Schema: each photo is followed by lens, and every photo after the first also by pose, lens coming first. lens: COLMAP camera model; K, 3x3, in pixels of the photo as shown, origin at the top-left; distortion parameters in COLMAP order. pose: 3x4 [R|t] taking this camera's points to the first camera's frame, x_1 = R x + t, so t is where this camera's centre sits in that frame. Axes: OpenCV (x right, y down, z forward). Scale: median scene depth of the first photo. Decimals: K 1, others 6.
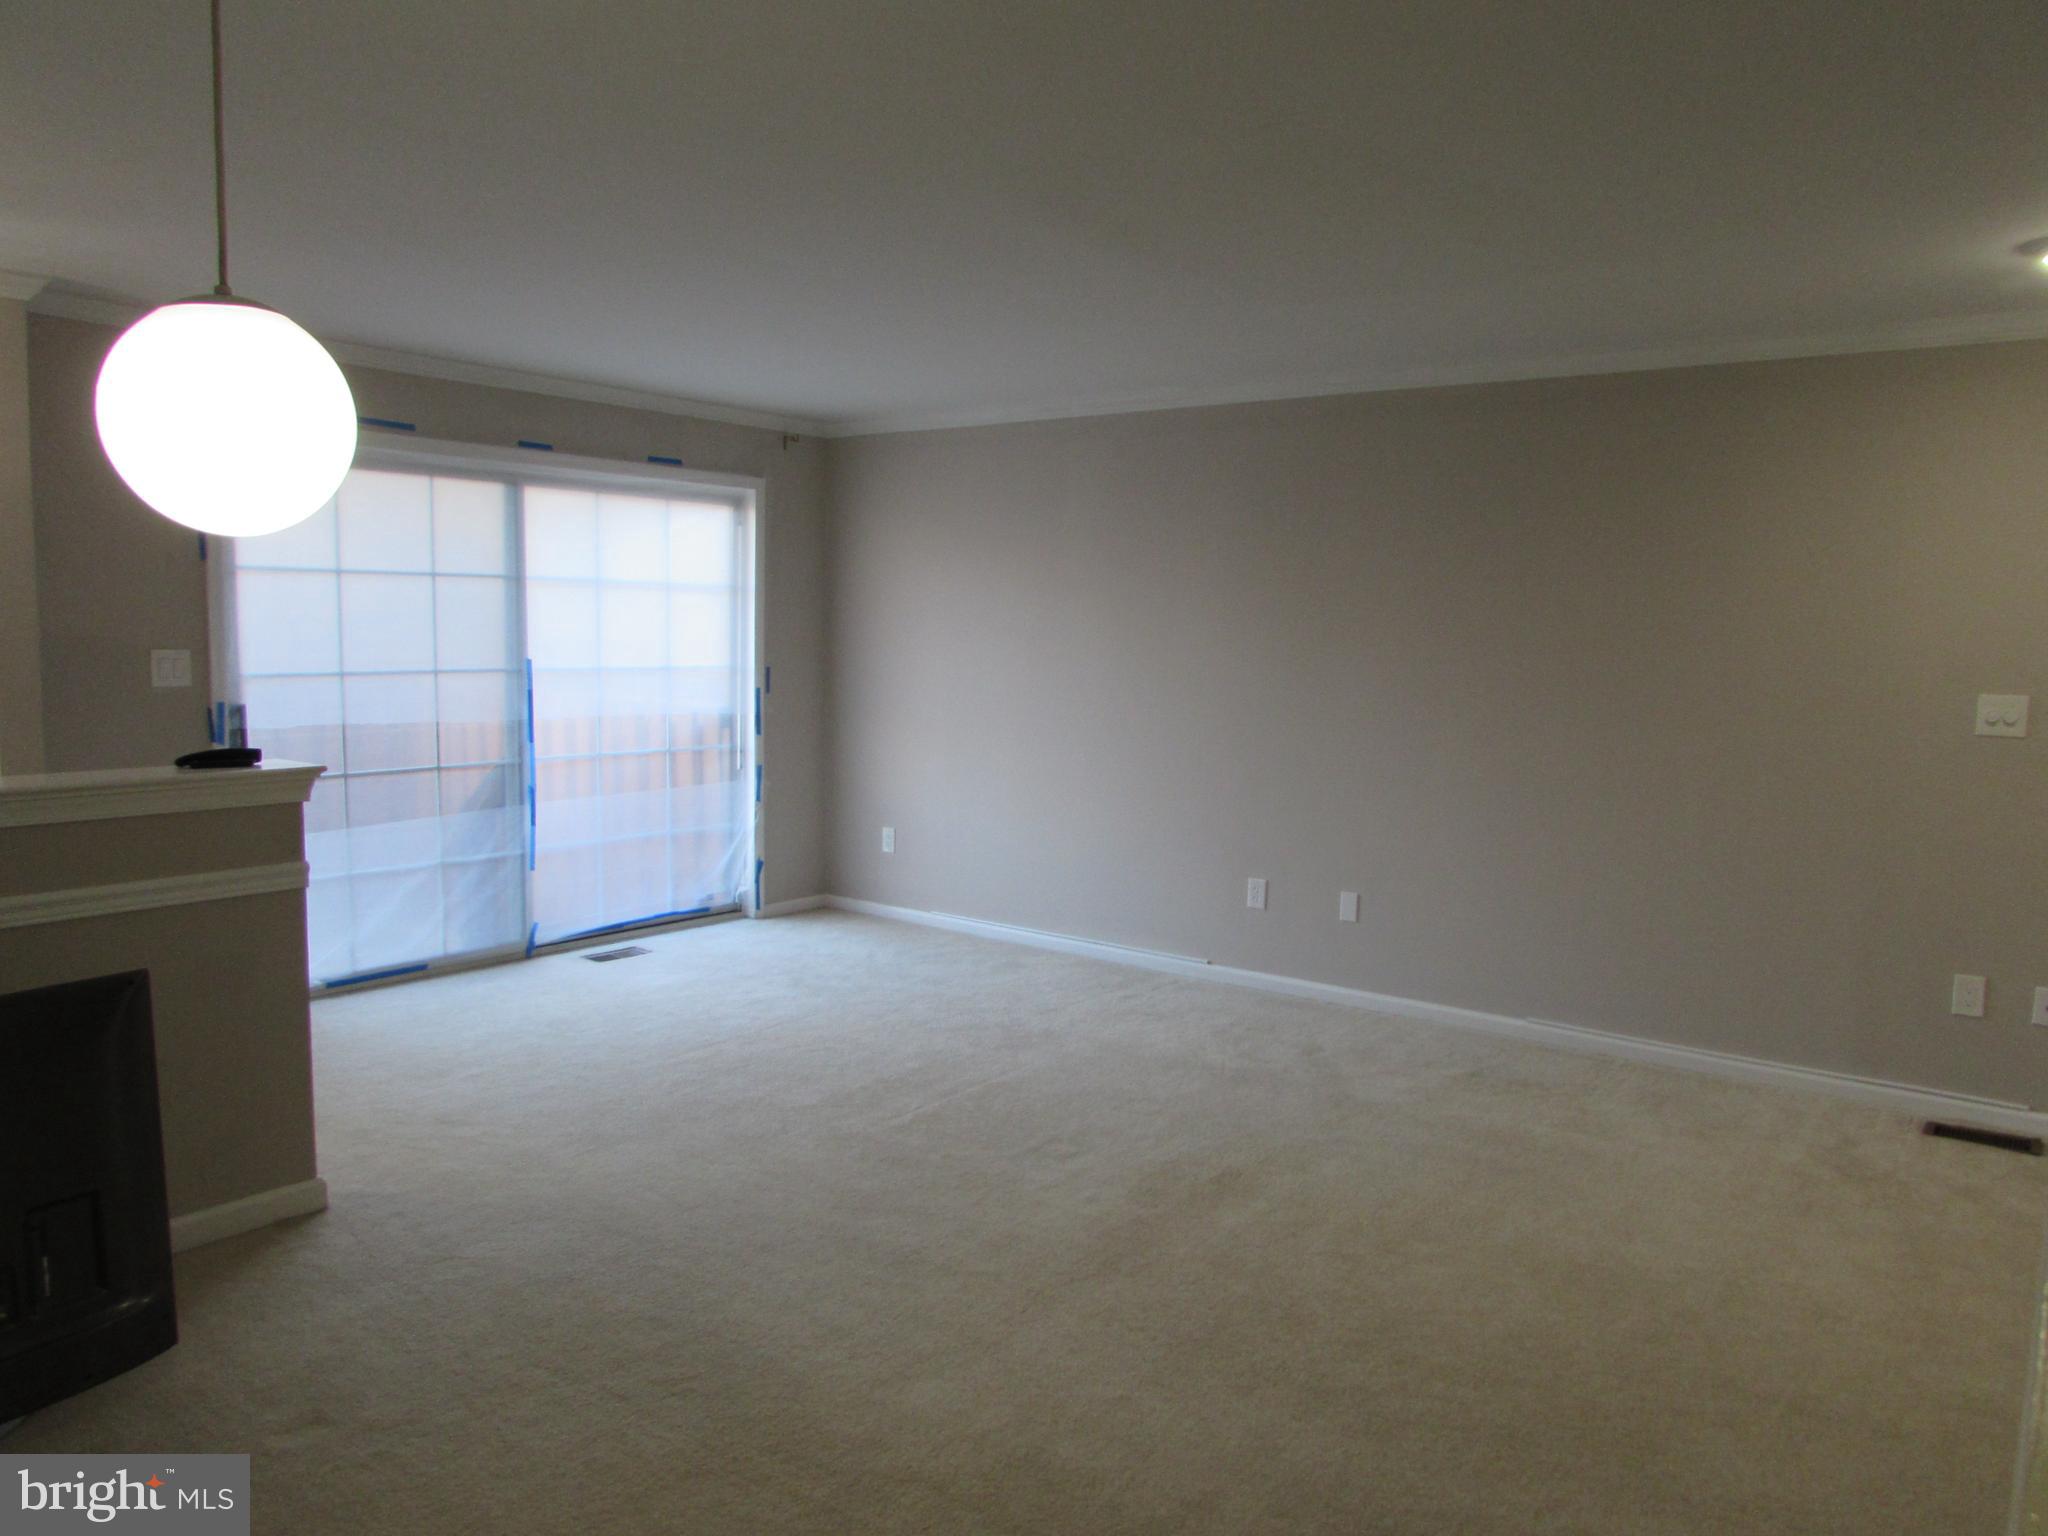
lens RADIAL K [[1448.9, 0, 1024.3], [0, 1448.9, 767.1], [0, 0, 1]] dist [-0.036541, 0.020155]
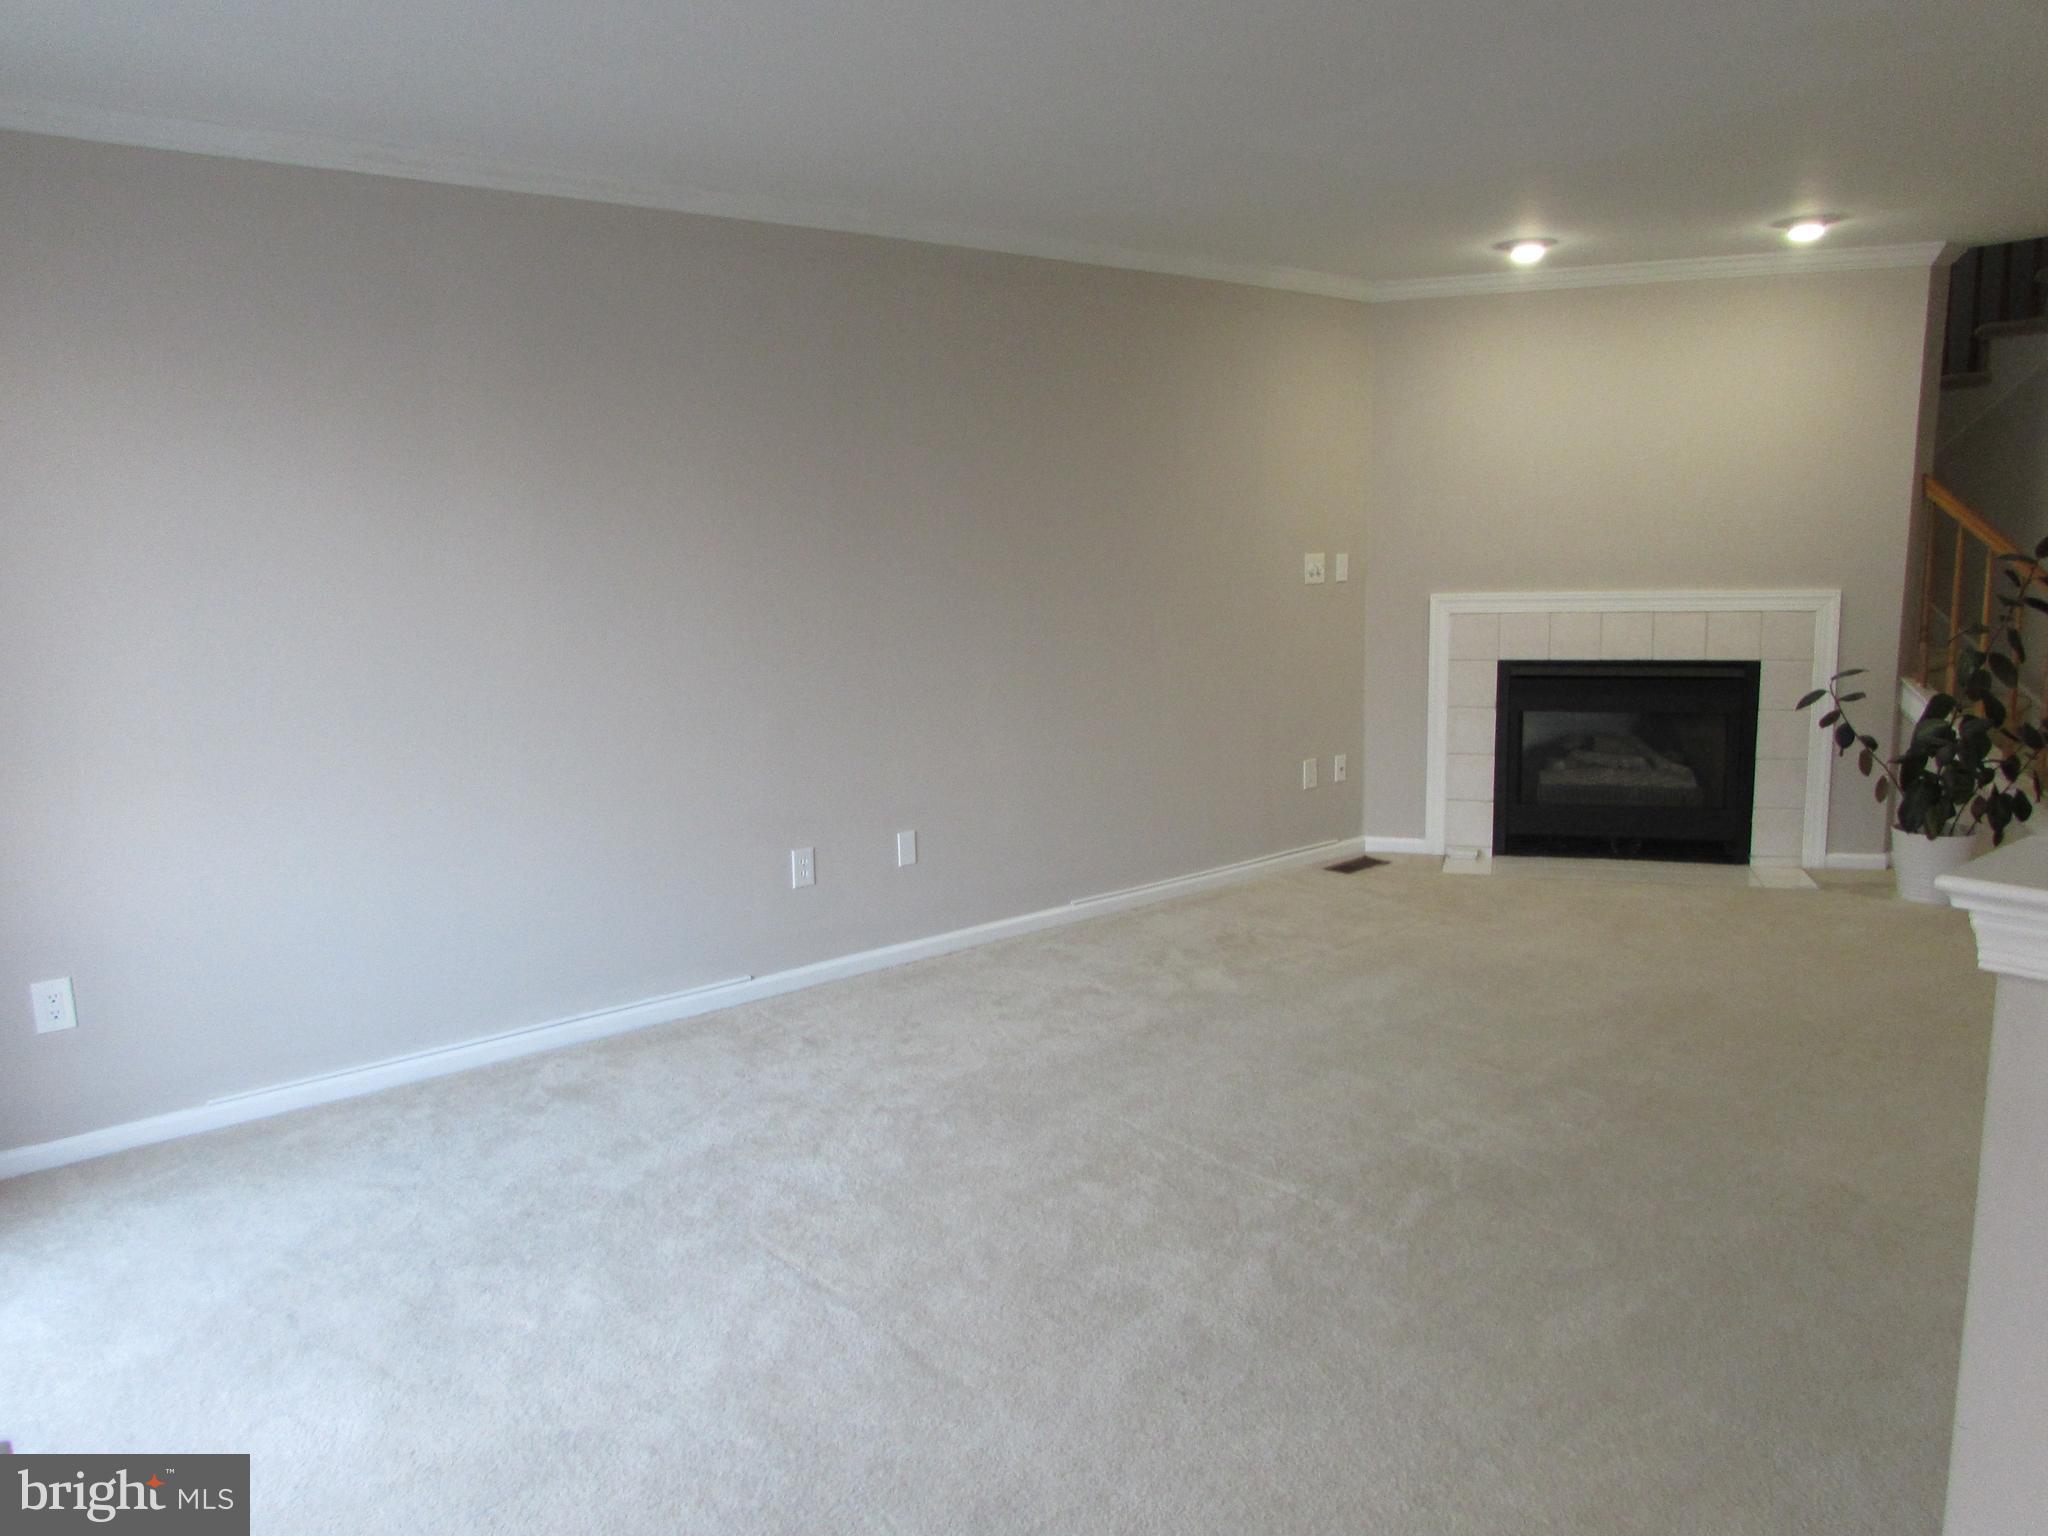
lens RADIAL K [[1448.9, 0, 1023.0], [0, 1448.9, 761.7], [0, 0, 1]] dist [-0.036541, 0.020155]
pose [[0.241307, -0.172087, 0.955069, -0.574449], [0.131390, 0.980883, 0.143542, -0.068942], [-0.961513, 0.090849, 0.259304, 0.704490]]
